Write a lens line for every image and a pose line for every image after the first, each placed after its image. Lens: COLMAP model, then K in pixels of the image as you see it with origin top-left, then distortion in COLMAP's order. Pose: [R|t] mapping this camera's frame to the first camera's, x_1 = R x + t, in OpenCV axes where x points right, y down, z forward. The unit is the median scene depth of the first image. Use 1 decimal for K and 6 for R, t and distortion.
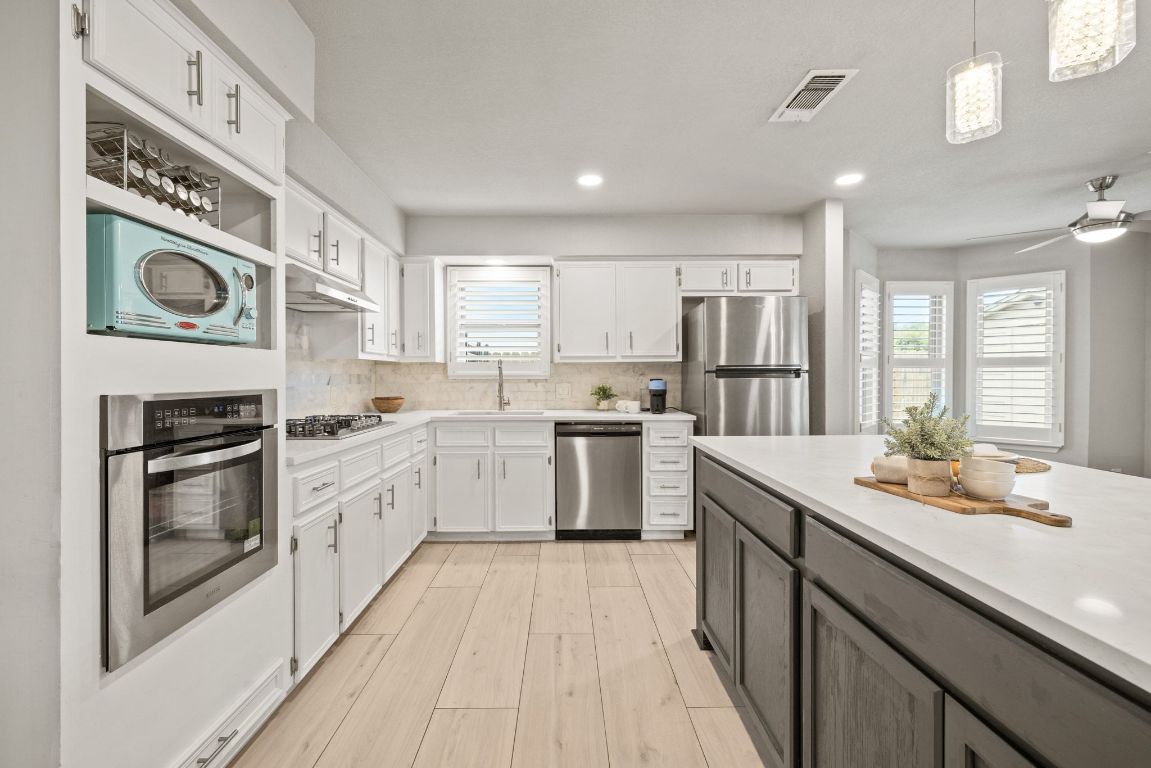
lens RADIAL K [[487.8, 0, 570.6], [0, 487.8, 380.3], [0, 0, 1]] dist [0.003636, -0.001080]
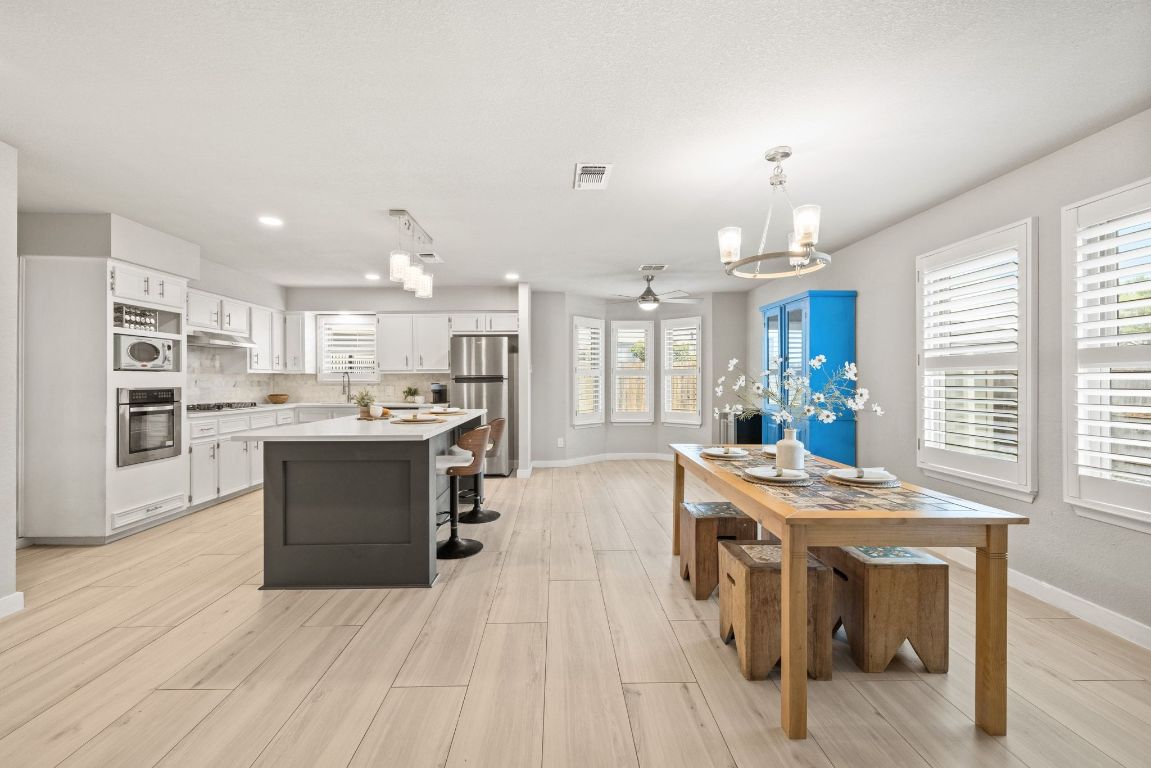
lens RADIAL K [[487.8, 0, 566.0], [0, 487.8, 381.7], [0, 0, 1]] dist [0.003636, -0.001080]
pose [[0.999974, -0.001484, 0.007054, 0.667468], [0.001535, 0.999972, -0.007262, 0.004736], [-0.007043, 0.007272, 0.999949, -0.755310]]
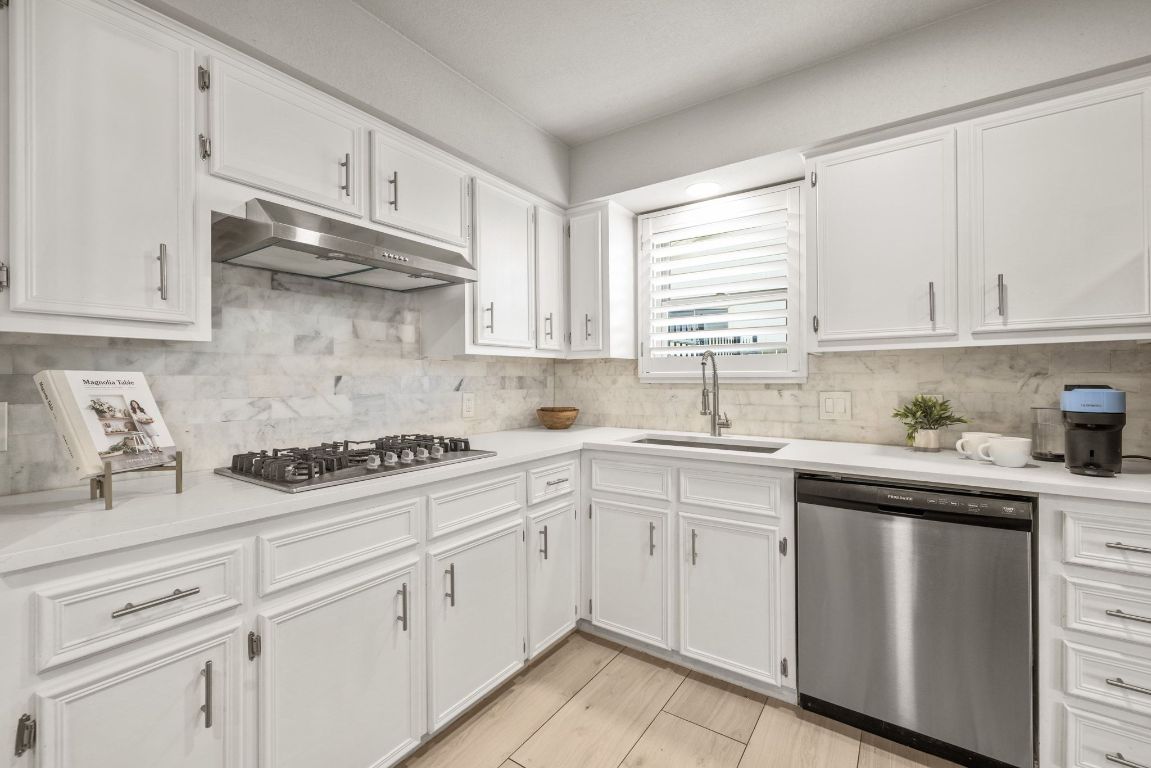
lens RADIAL K [[487.8, 0, 566.4], [0, 487.8, 379.1], [0, 0, 1]] dist [0.003636, -0.001080]
pose [[0.810161, -0.001136, -0.586206, 0.071285], [-0.002482, 0.999983, -0.005367, -0.004811], [0.586202, 0.005803, 0.810144, 0.464213]]
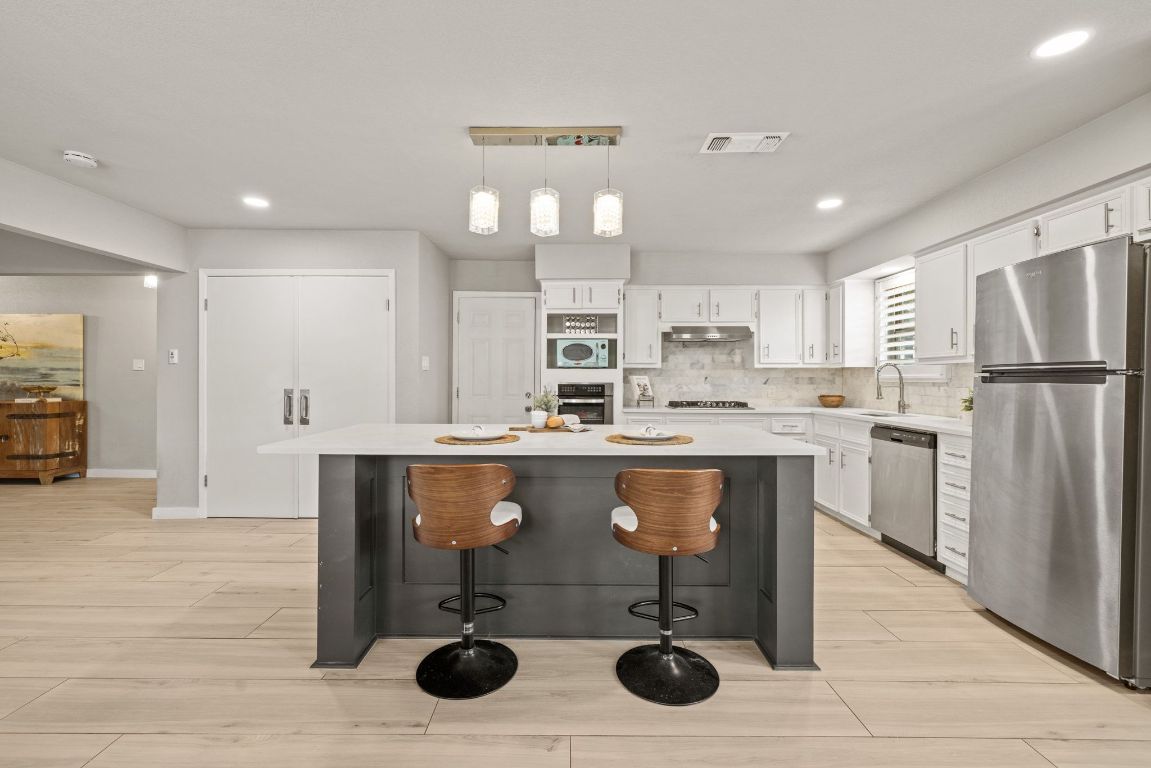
lens RADIAL K [[487.8, 0, 570.3], [0, 487.8, 377.6], [0, 0, 1]] dist [0.003636, -0.001080]
pose [[-0.015661, 0.000459, -0.999877, 1.020572], [-0.011964, 0.999928, 0.000647, -0.005162], [0.999806, 0.011972, -0.015654, 0.373863]]
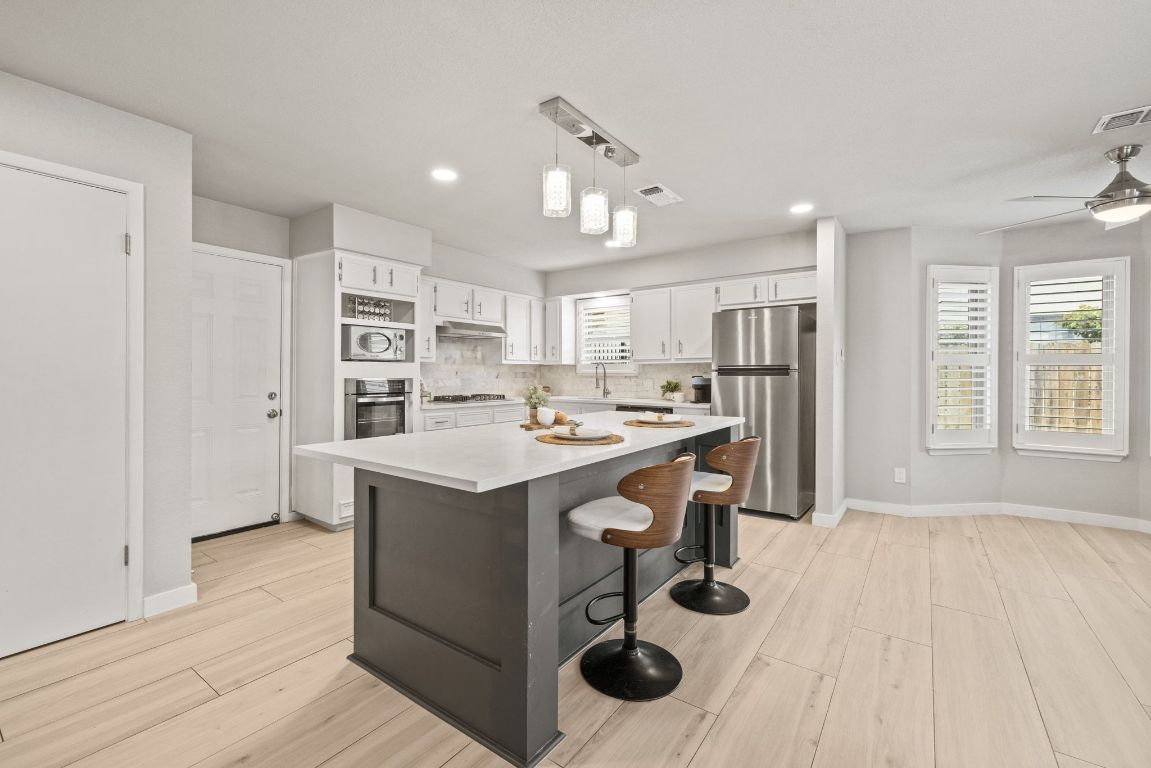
lens RADIAL K [[487.8, 0, 562.4], [0, 487.8, 374.6], [0, 0, 1]] dist [0.003636, -0.001080]
pose [[0.795595, 0.004876, -0.605809, 0.724703], [-0.009257, 0.999949, -0.004108, 0.001557], [0.605758, 0.008876, 0.795600, -0.254775]]
